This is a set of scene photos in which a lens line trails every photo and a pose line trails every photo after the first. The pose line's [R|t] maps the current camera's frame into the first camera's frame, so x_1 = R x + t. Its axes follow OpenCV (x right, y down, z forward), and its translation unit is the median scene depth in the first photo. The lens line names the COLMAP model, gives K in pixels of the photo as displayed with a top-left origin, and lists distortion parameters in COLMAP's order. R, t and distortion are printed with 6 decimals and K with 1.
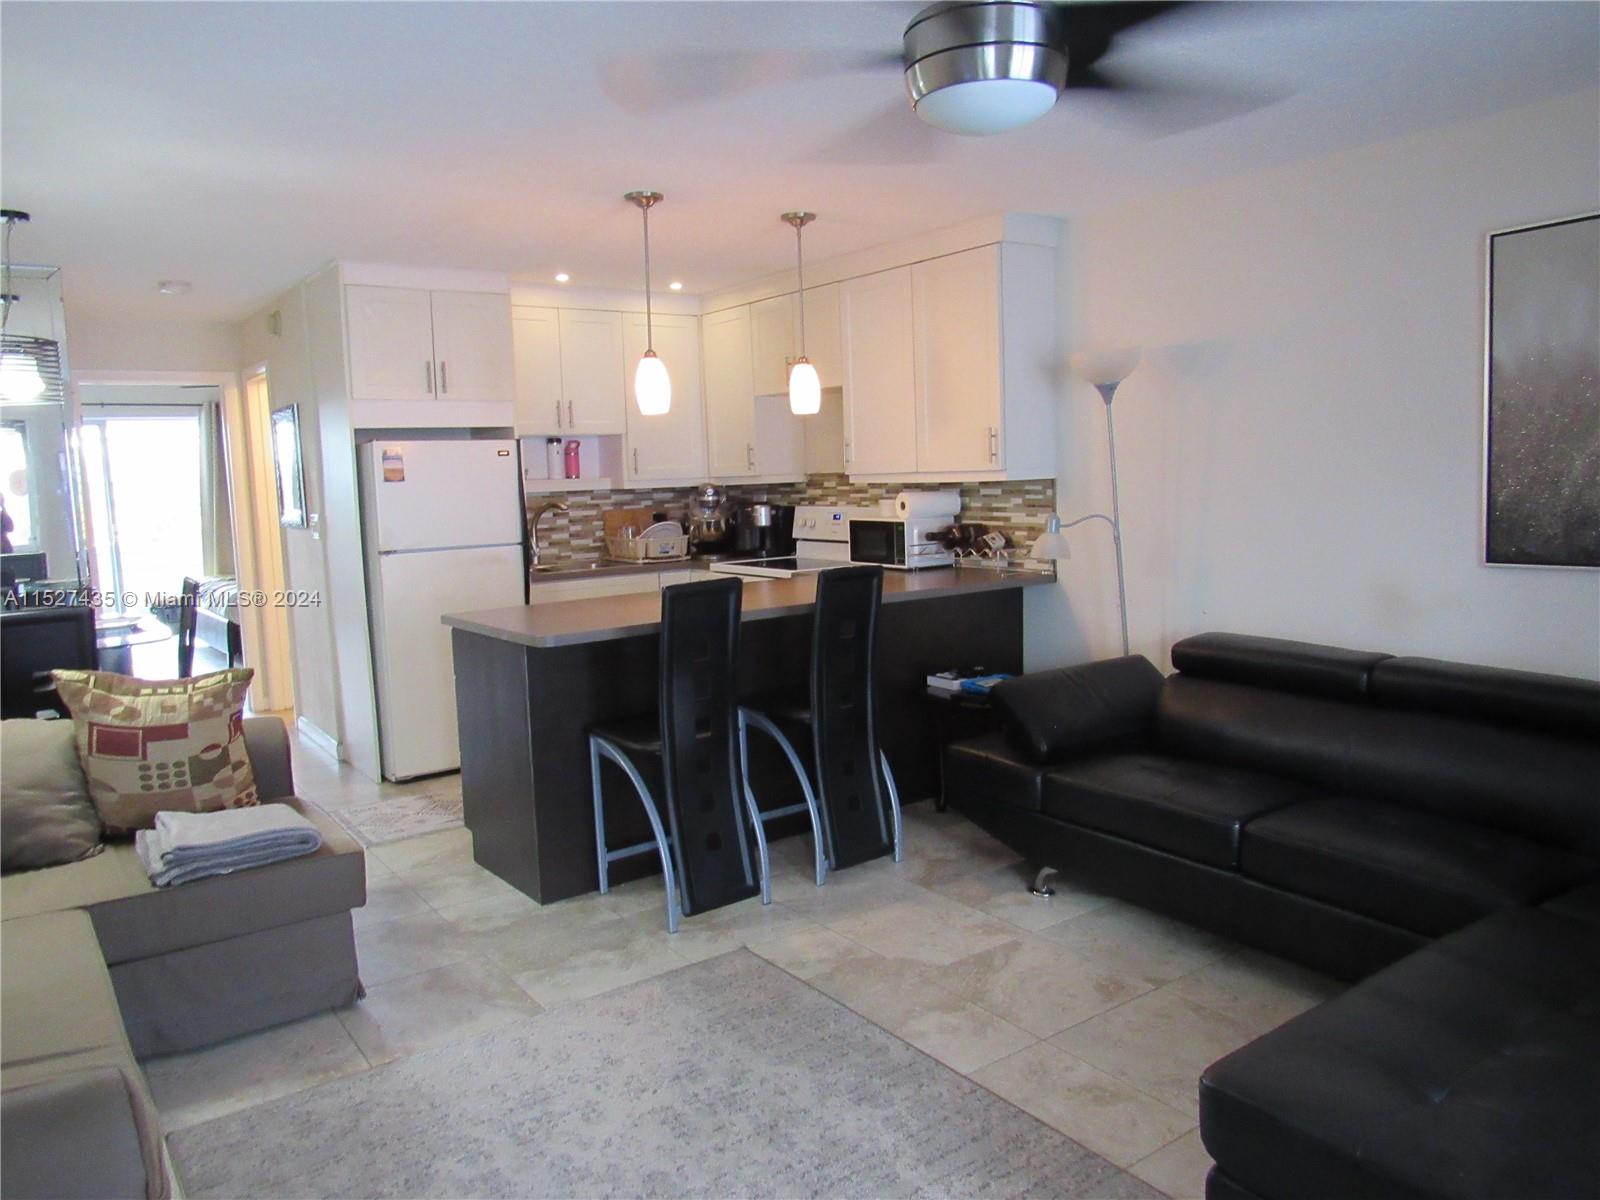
lens RADIAL K [[1148.0, 0, 787.9], [0, 1148.0, 599.9], [0, 0, 1]] dist [-0.035050, 0.021095]
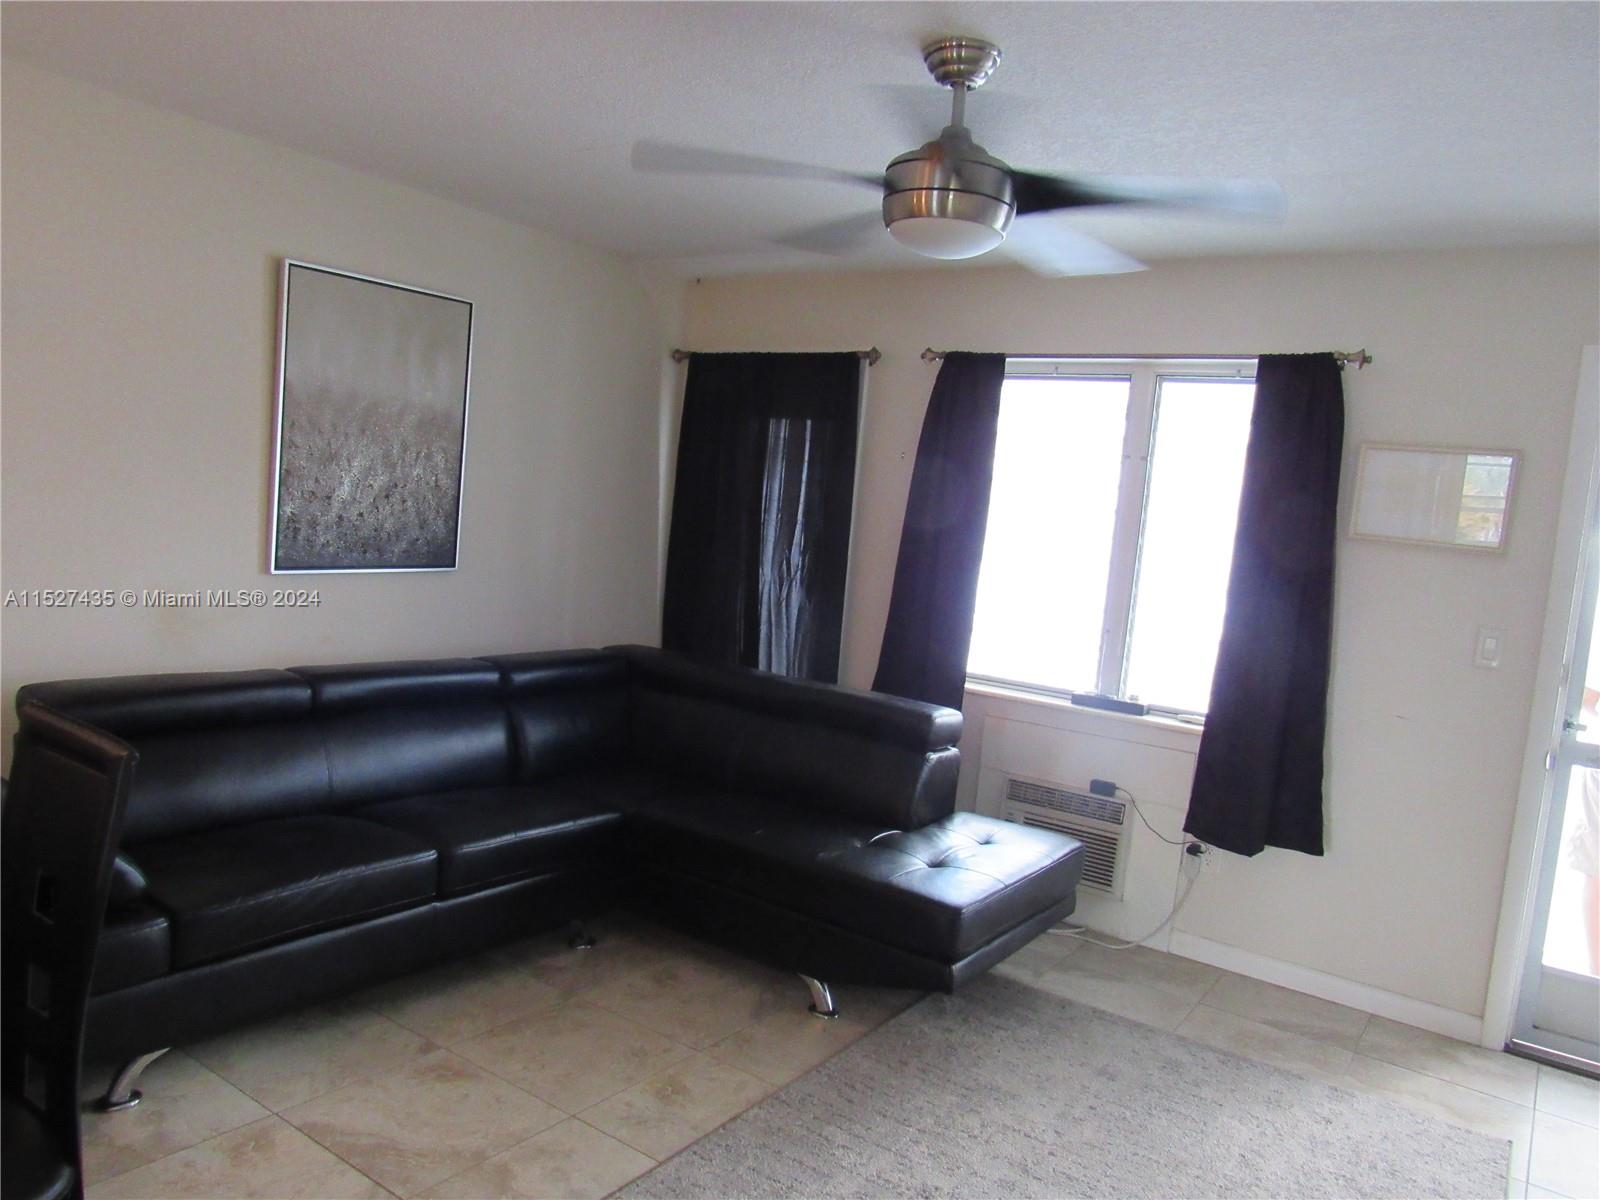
lens RADIAL K [[1148.0, 0, 785.1], [0, 1148.0, 599.0], [0, 0, 1]] dist [-0.035050, 0.021095]
pose [[-0.345972, -0.069530, 0.935665, -0.575417], [0.028011, 0.996040, 0.084374, -0.088164], [-0.937827, 0.055400, -0.342654, 0.977092]]
